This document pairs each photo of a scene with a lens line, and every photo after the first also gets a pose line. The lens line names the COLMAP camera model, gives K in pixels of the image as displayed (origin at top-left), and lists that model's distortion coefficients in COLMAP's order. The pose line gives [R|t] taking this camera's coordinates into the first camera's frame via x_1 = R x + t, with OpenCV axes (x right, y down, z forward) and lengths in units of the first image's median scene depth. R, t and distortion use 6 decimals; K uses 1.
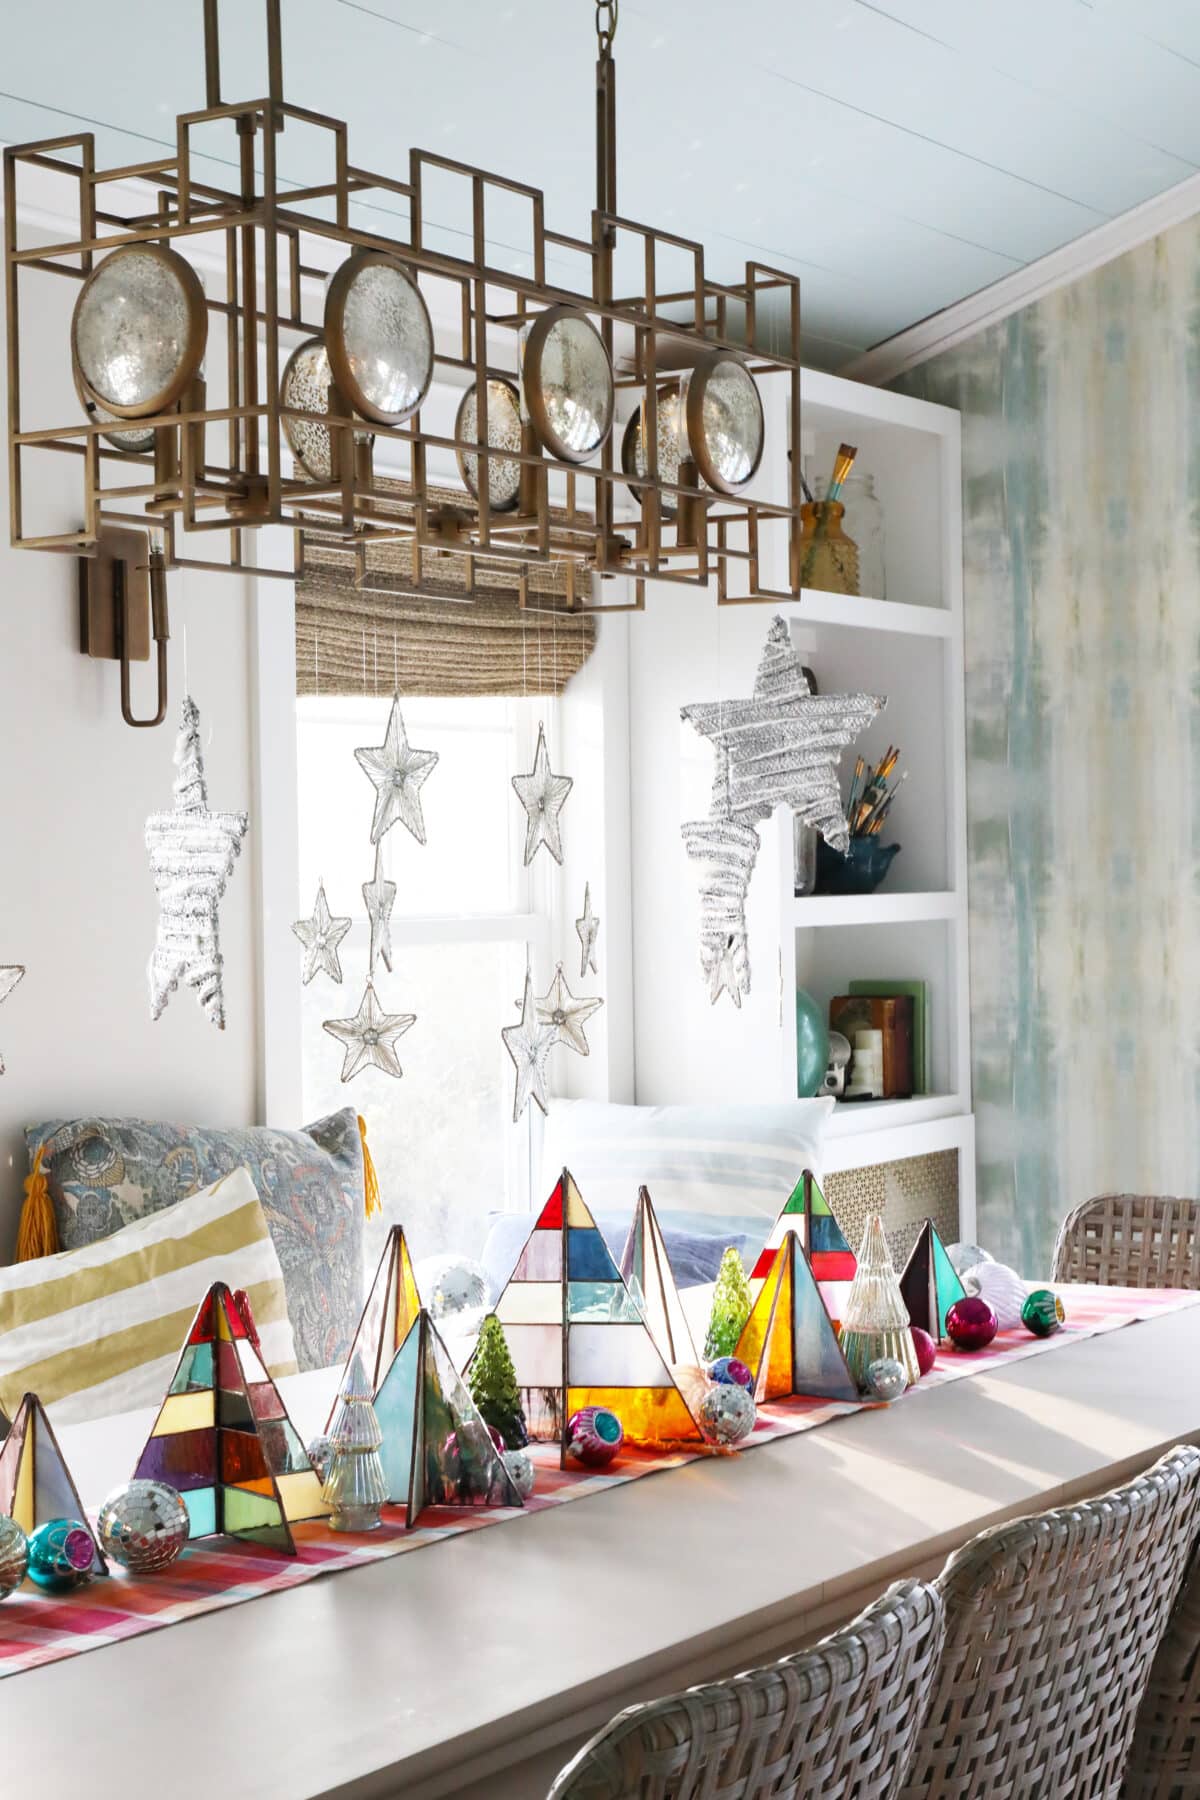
lens RADIAL K [[3046.7, 0, 596.8], [0, 3046.7, 889.5], [0, 0, 1]] dist [0.063122, 0.147555]
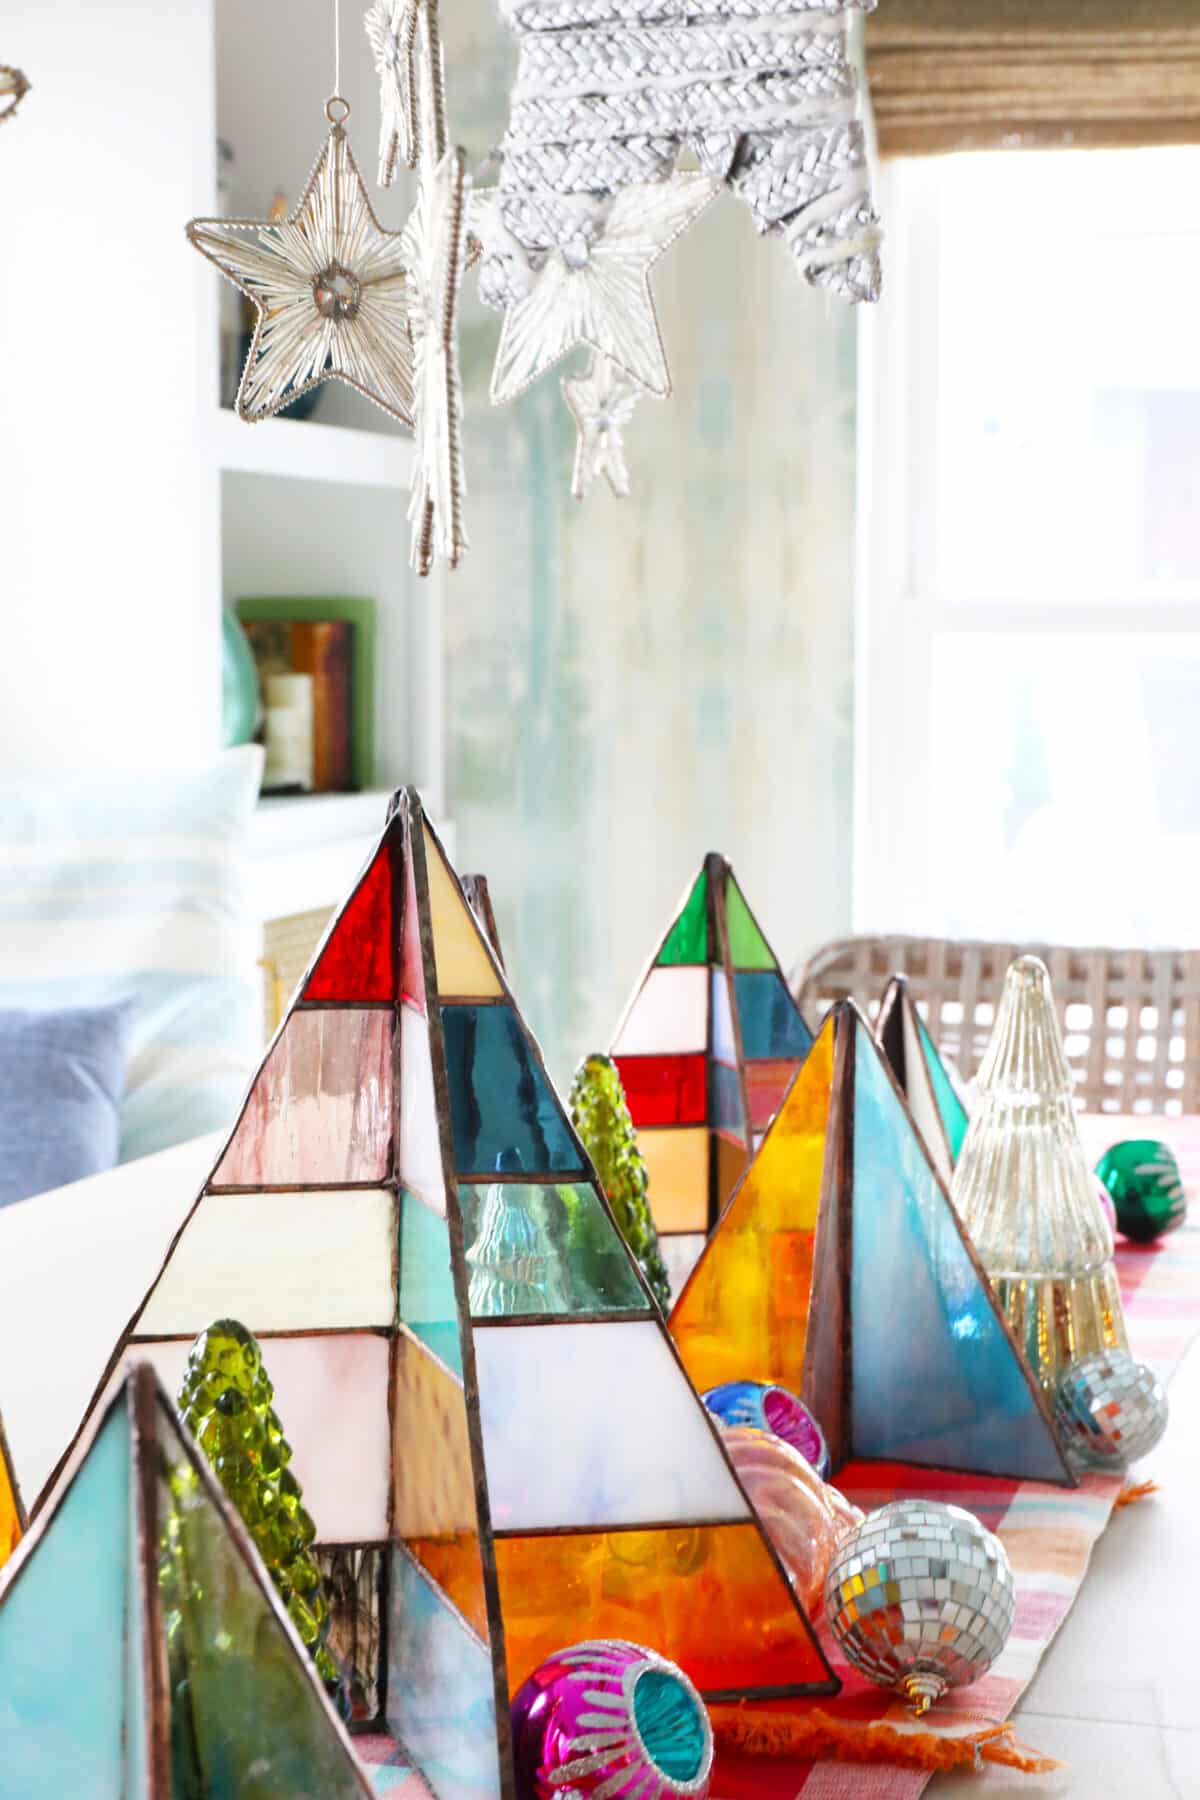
lens RADIAL K [[3308.3, 0, 591.1], [0, 3308.3, 886.4], [0, 0, 1]] dist [0.111656, -0.047852]
pose [[0.951719, -0.006647, 0.306899, -0.070070], [-0.014416, 0.997695, 0.066313, 0.061722], [-0.306632, -0.067536, 0.949429, 0.544448]]
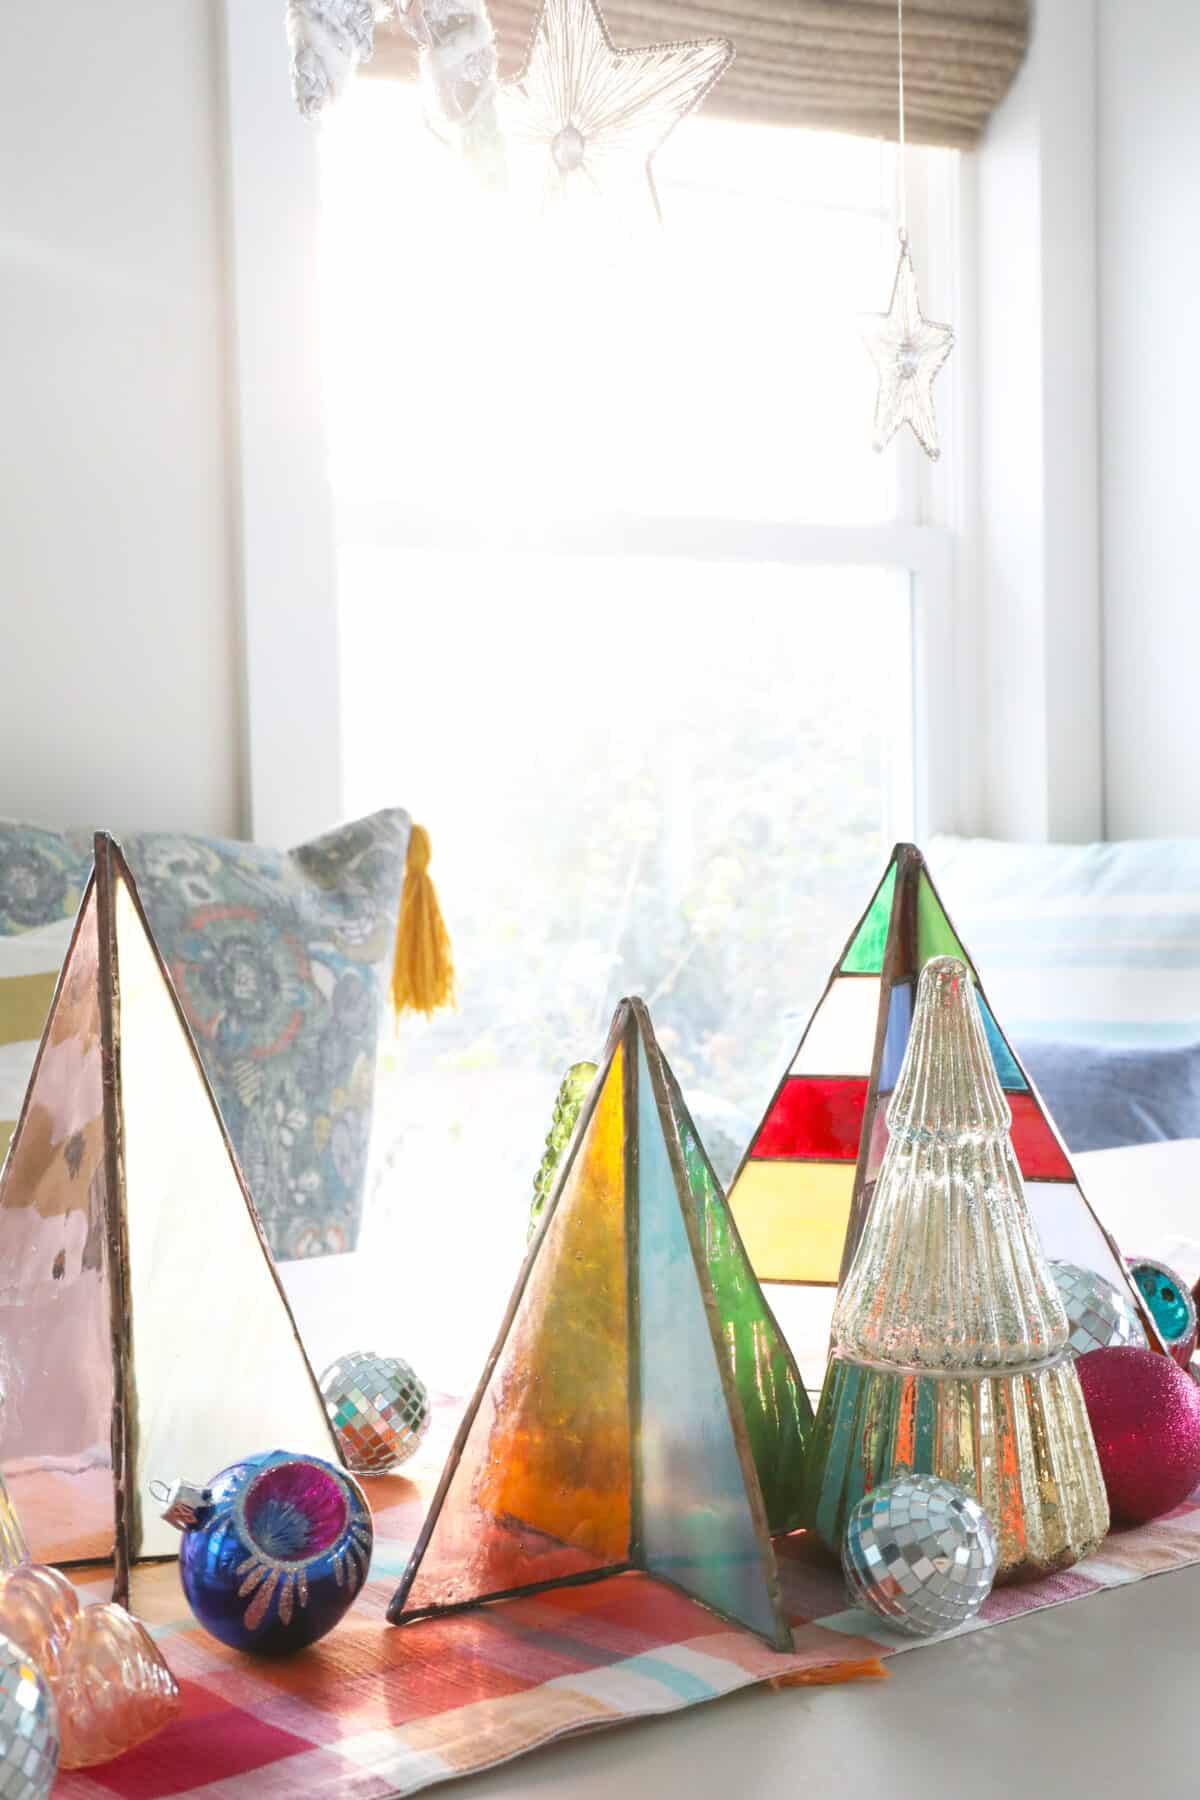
lens RADIAL K [[2698.8, 0, 604.4], [0, 2698.8, 896.6], [0, 0, 1]] dist [0.024220, 0.093056]
pose [[0.945023, 0.007686, -0.326914, 0.122345], [0.005507, 0.999208, 0.039412, 0.077702], [0.326958, -0.039046, 0.944232, 0.642992]]
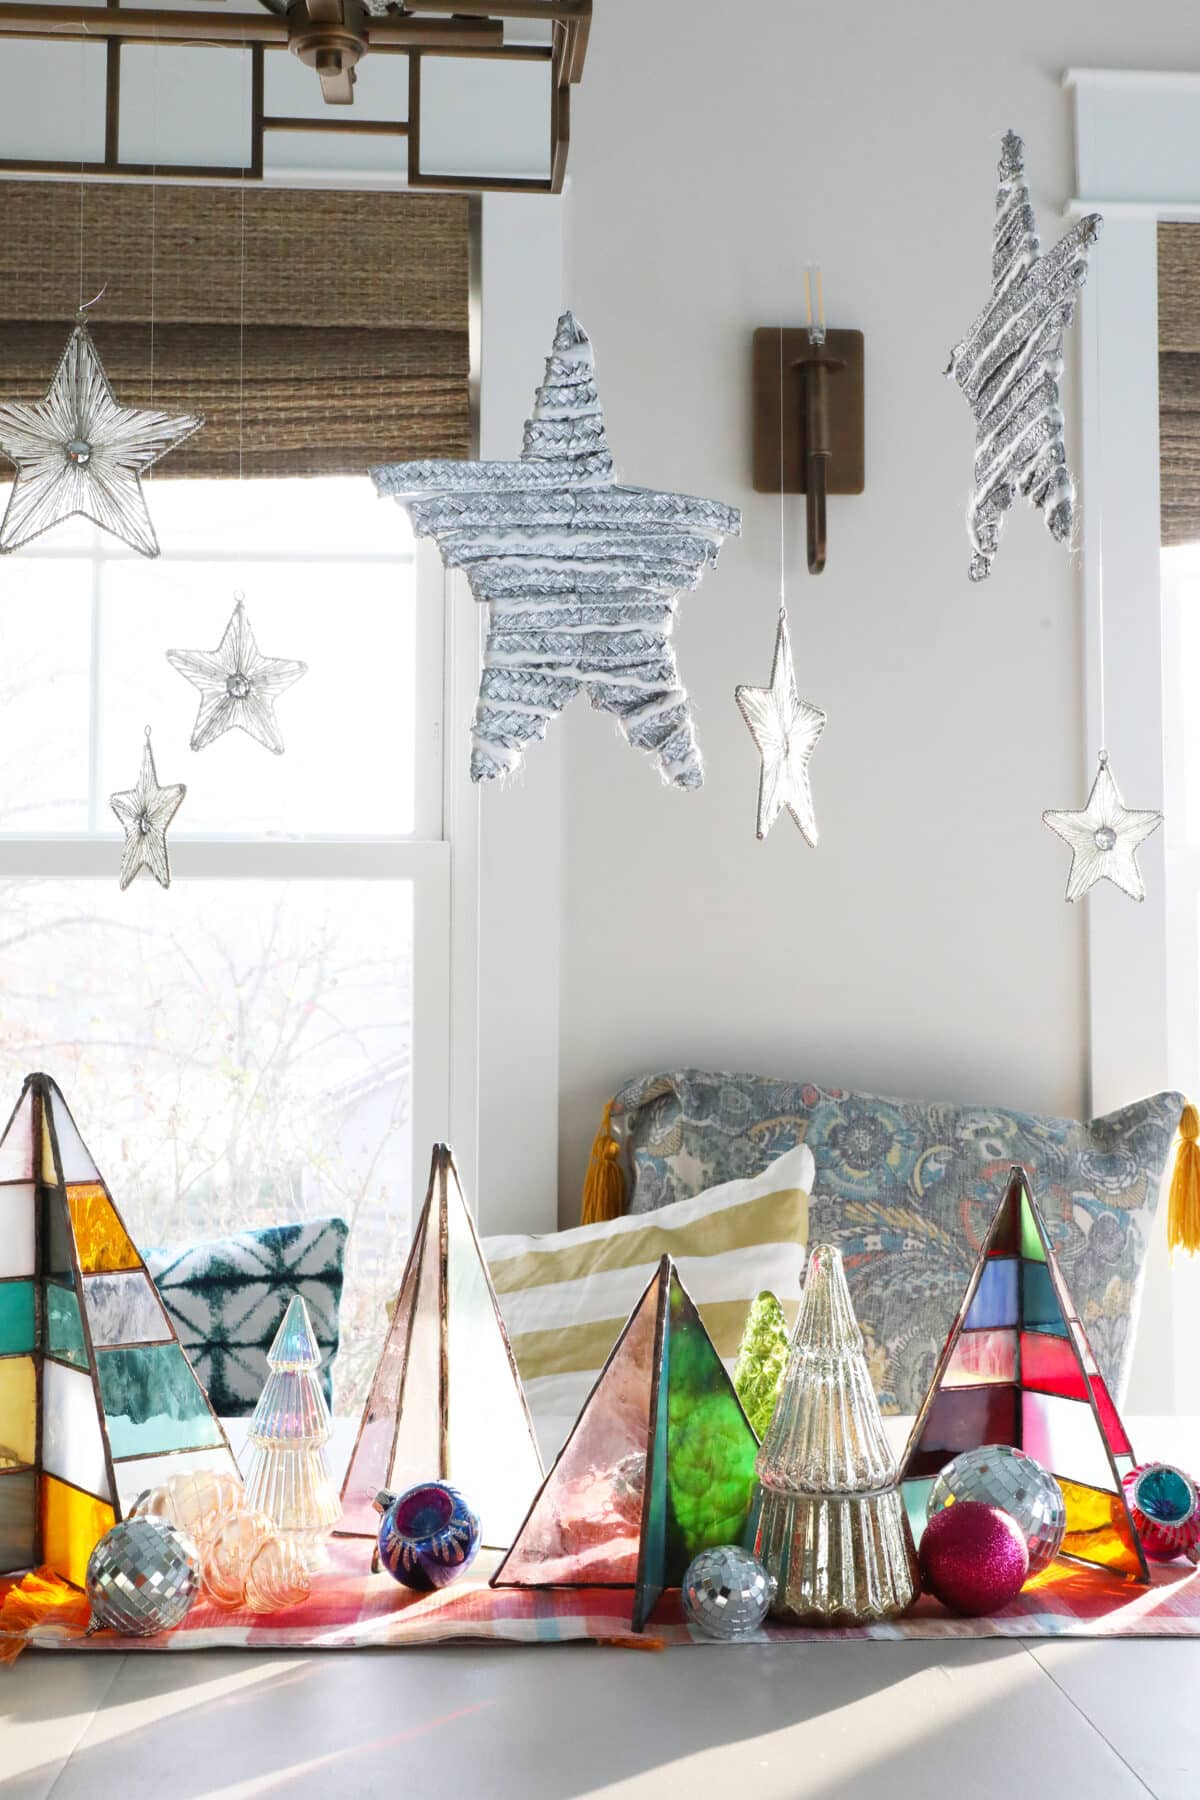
lens RADIAL K [[2344.8, 0, 619.9], [0, 2344.8, 843.9], [0, 0, 1]] dist [-0.016790, 0.098318]
pose [[0.621292, -0.051163, -0.781907, 0.303538], [-0.009974, 0.997269, -0.073180, 0.062444], [0.783515, 0.053265, 0.619085, 0.634522]]
